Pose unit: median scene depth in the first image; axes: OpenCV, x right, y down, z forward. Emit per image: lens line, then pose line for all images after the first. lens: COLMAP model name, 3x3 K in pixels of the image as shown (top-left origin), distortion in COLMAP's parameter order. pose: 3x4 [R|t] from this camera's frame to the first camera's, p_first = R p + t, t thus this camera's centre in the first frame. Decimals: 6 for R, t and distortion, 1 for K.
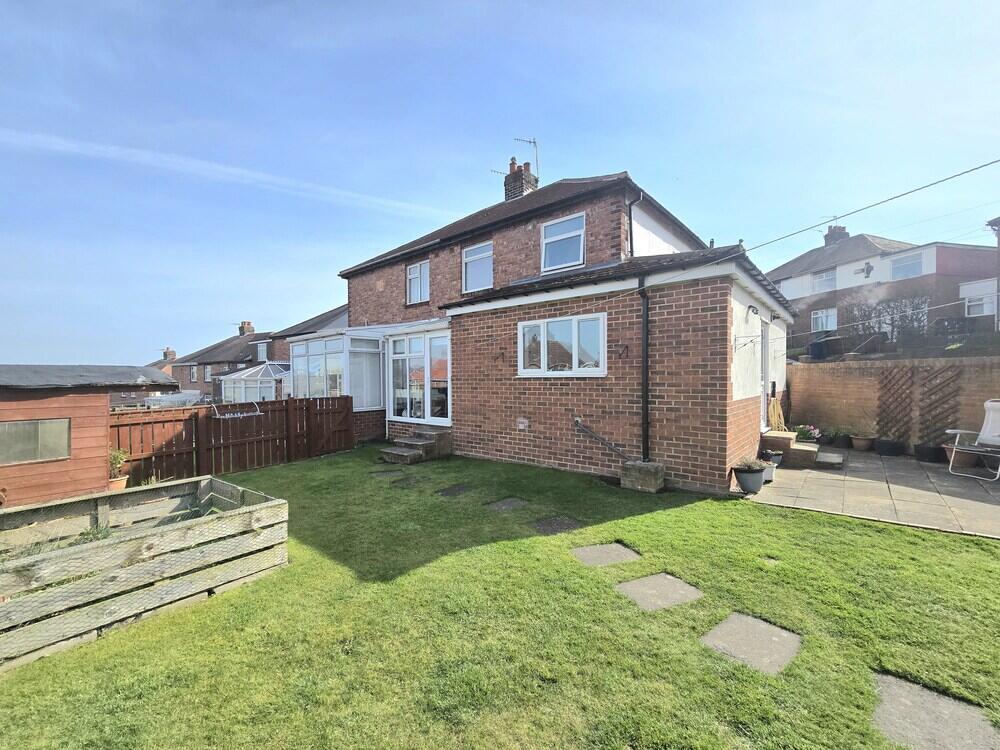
lens RADIAL K [[409.8, 0, 500.2], [0, 409.8, 380.6], [0, 0, 1]] dist [-0.009519, -0.000039]
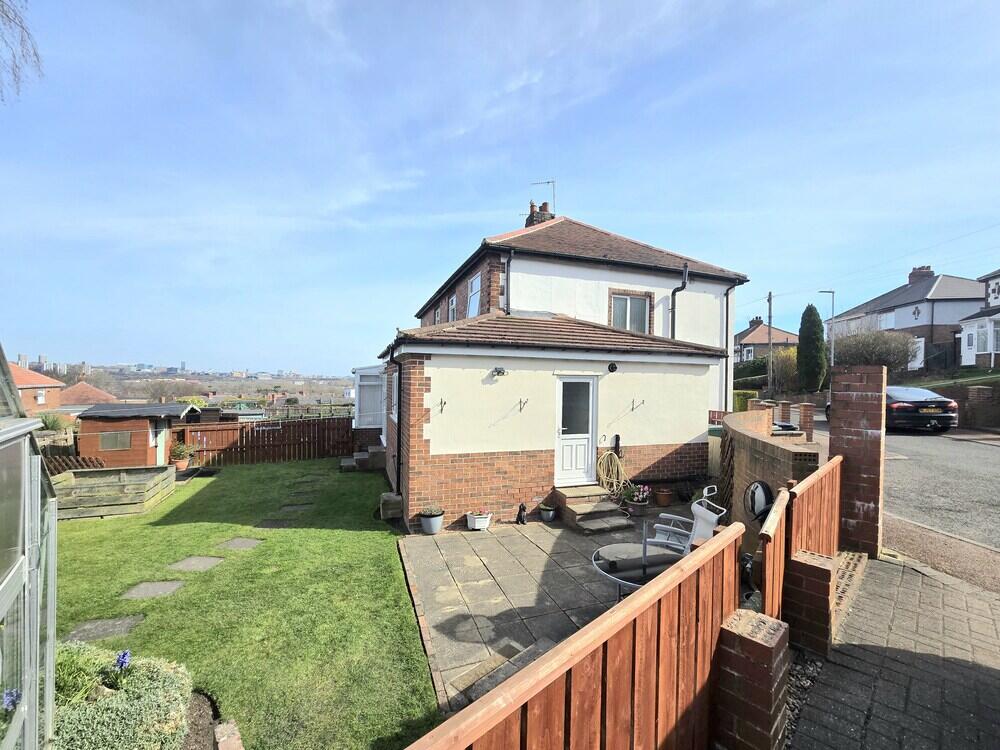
lens RADIAL K [[409.8, 0, 504.2], [0, 409.8, 378.1], [0, 0, 1]] dist [-0.009519, -0.000039]
pose [[0.870093, 0.017365, -0.492582, 1.054120], [-0.024159, 0.999680, -0.007433, -0.133679], [0.492296, 0.018368, 0.870234, 0.048502]]
